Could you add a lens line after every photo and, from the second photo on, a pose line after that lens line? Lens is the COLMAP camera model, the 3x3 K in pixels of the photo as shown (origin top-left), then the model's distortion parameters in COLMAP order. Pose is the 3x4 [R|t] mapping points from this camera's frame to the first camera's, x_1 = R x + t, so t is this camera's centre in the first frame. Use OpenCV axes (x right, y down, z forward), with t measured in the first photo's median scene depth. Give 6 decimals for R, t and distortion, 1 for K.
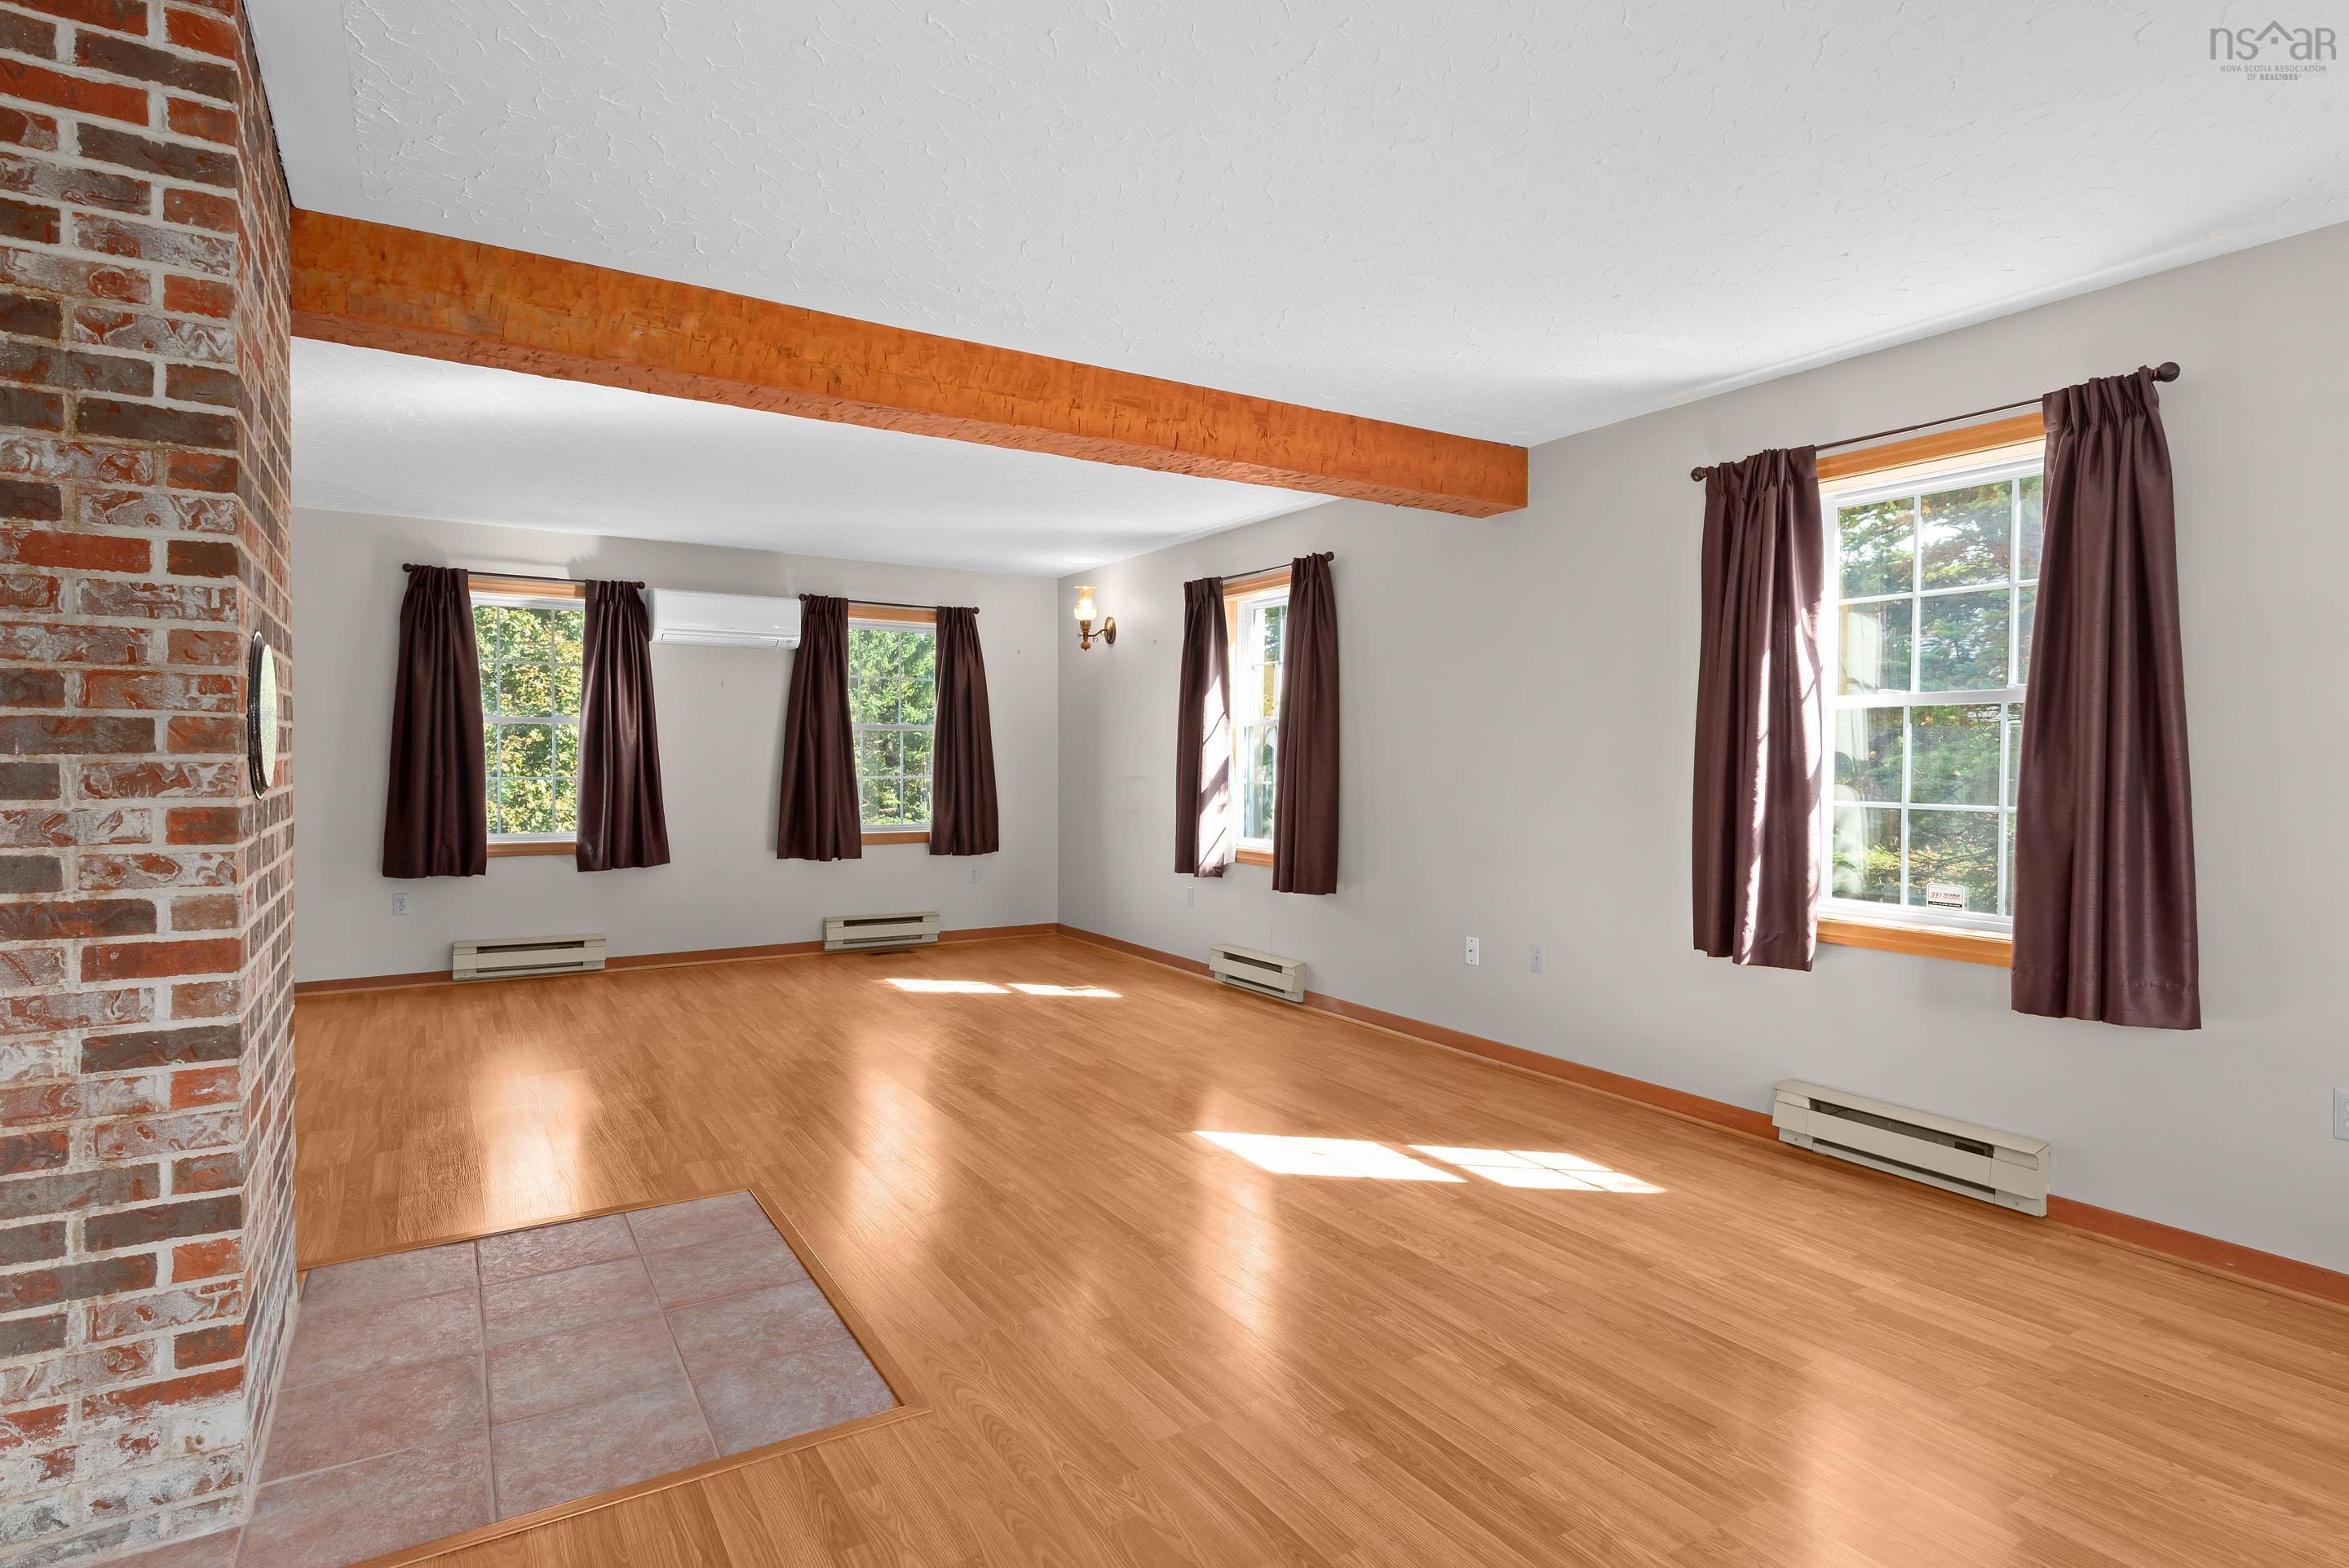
lens RADIAL K [[1199.9, 0, 1174.5], [0, 1199.9, 784.0], [0, 0, 1]] dist [0.002821, -0.001313]
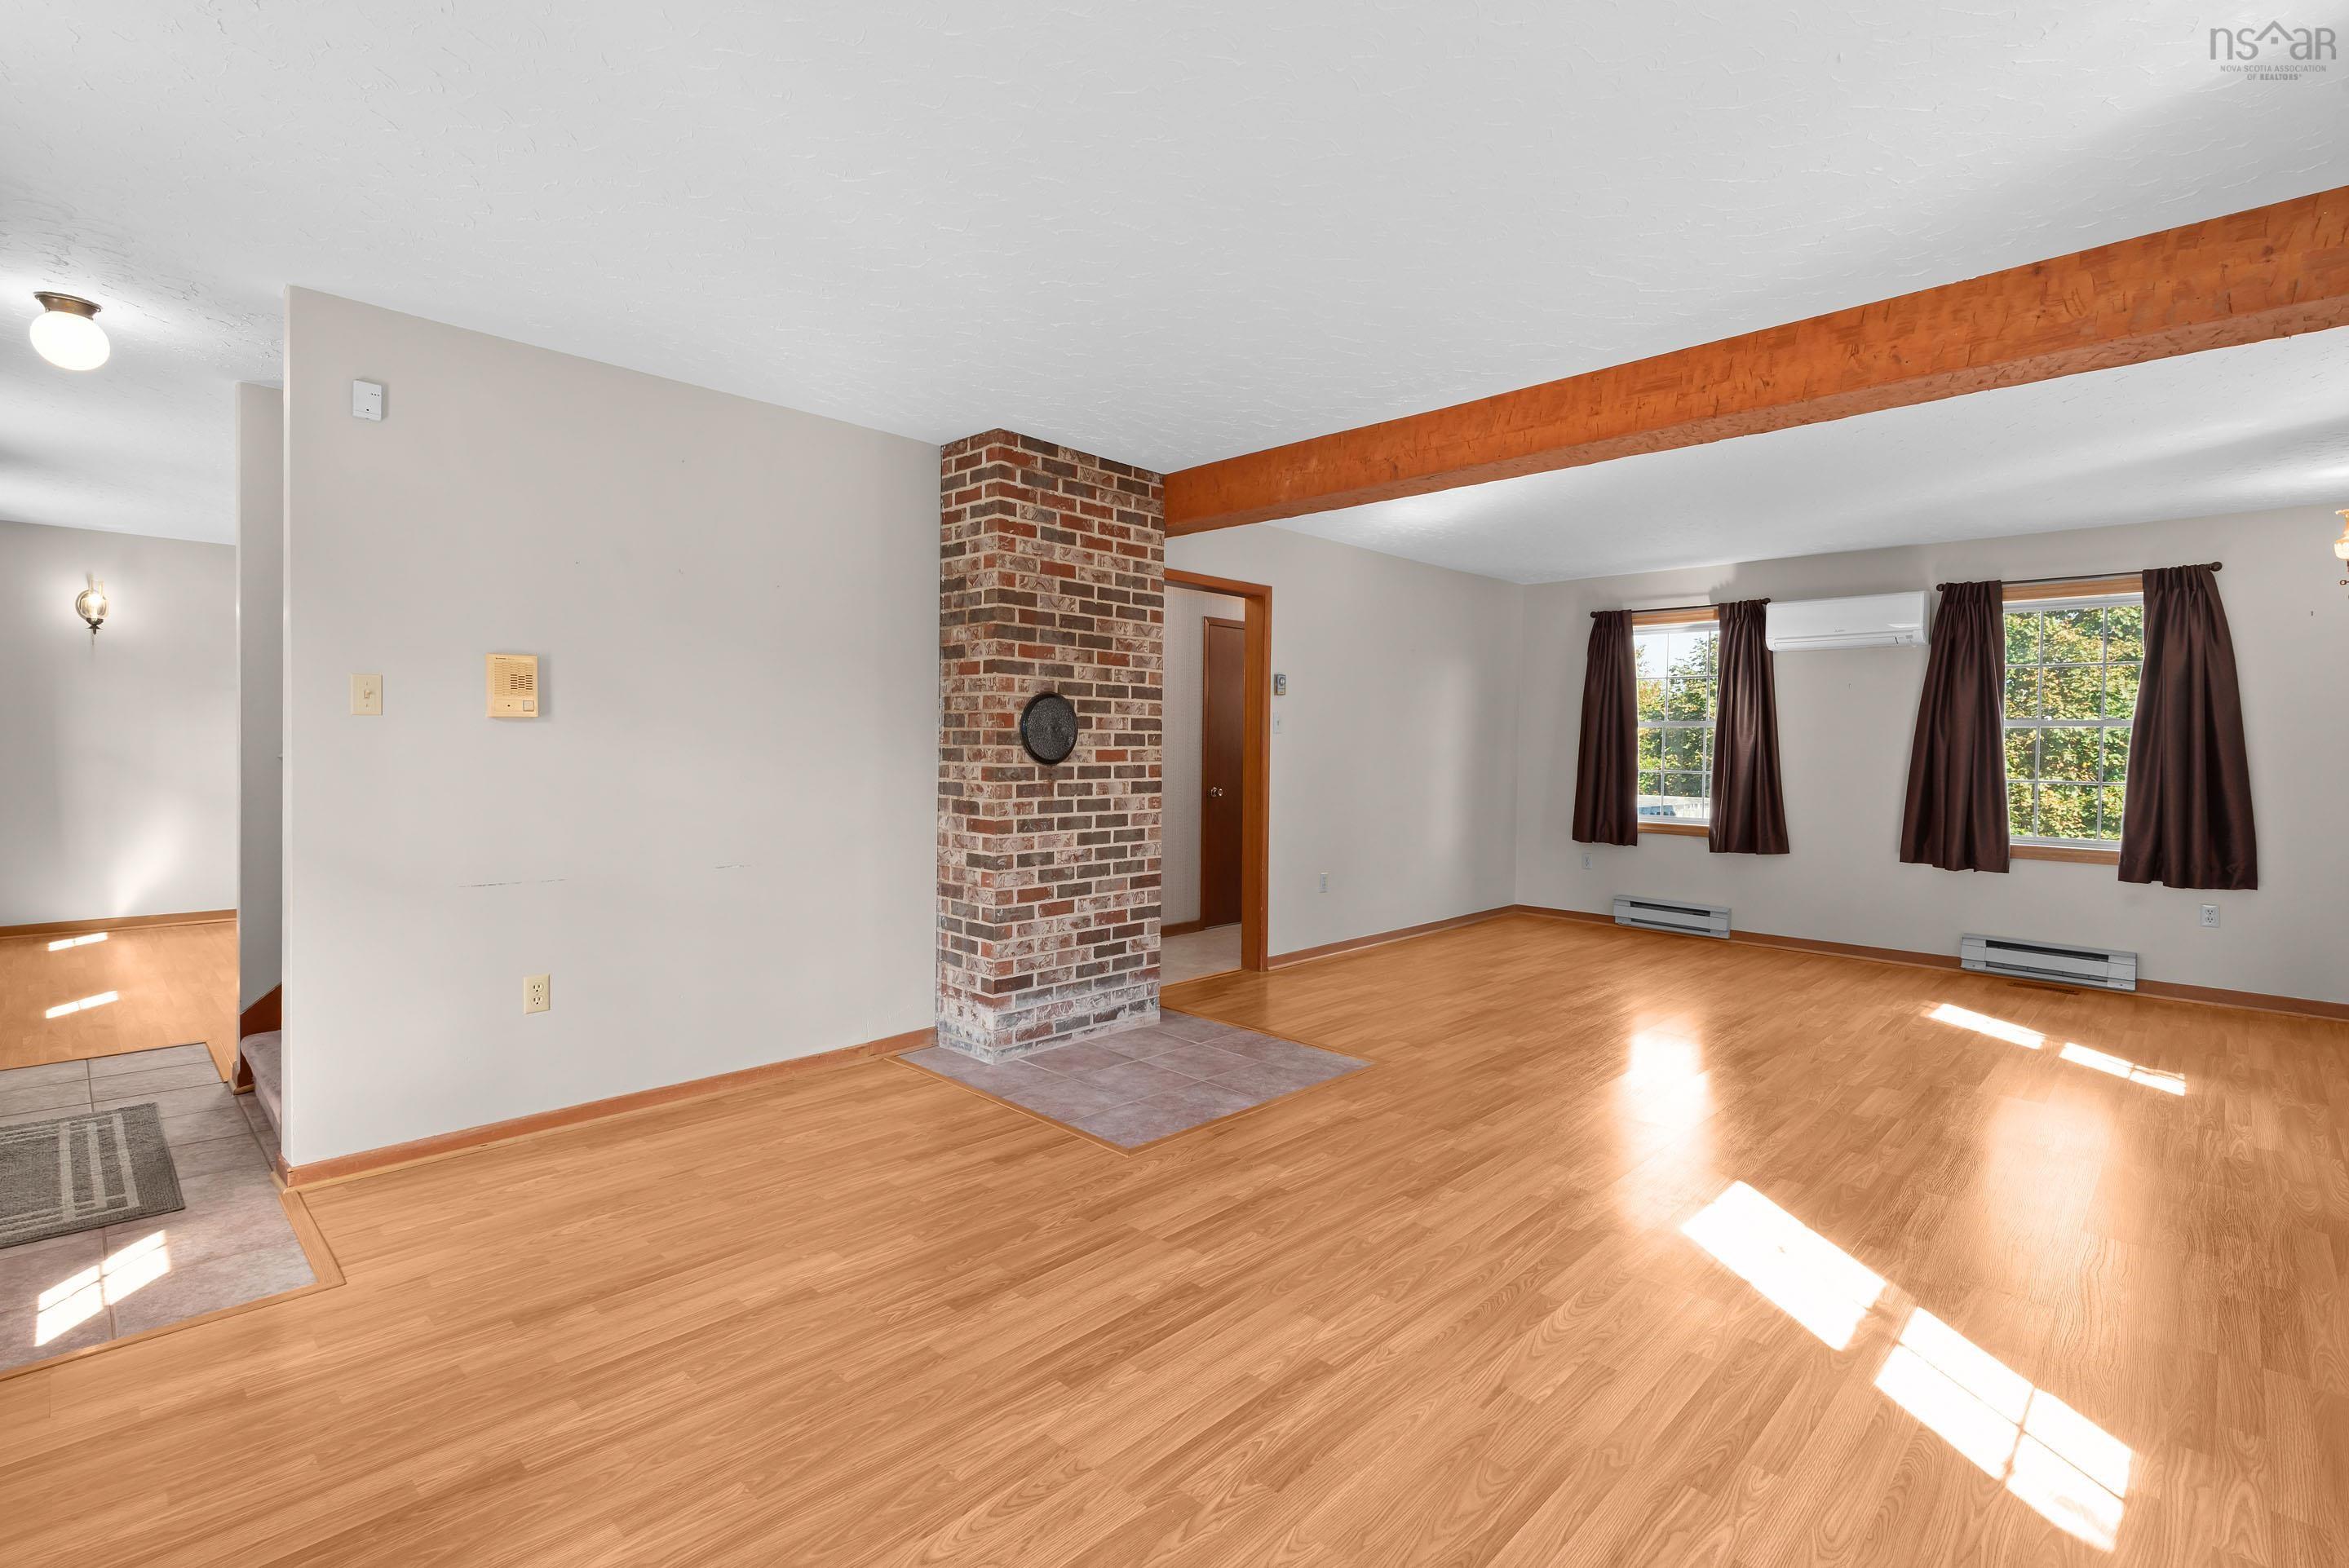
lens RADIAL K [[1072.0, 0, 1176.4], [0, 1072.0, 770.2], [0, 0, 1]] dist [0.001017, -0.000215]
pose [[0.235180, 0.021591, -0.971712, 0.782337], [-0.033320, 0.999345, 0.014140, -0.009491], [0.971380, 0.029052, 0.235746, 0.469693]]
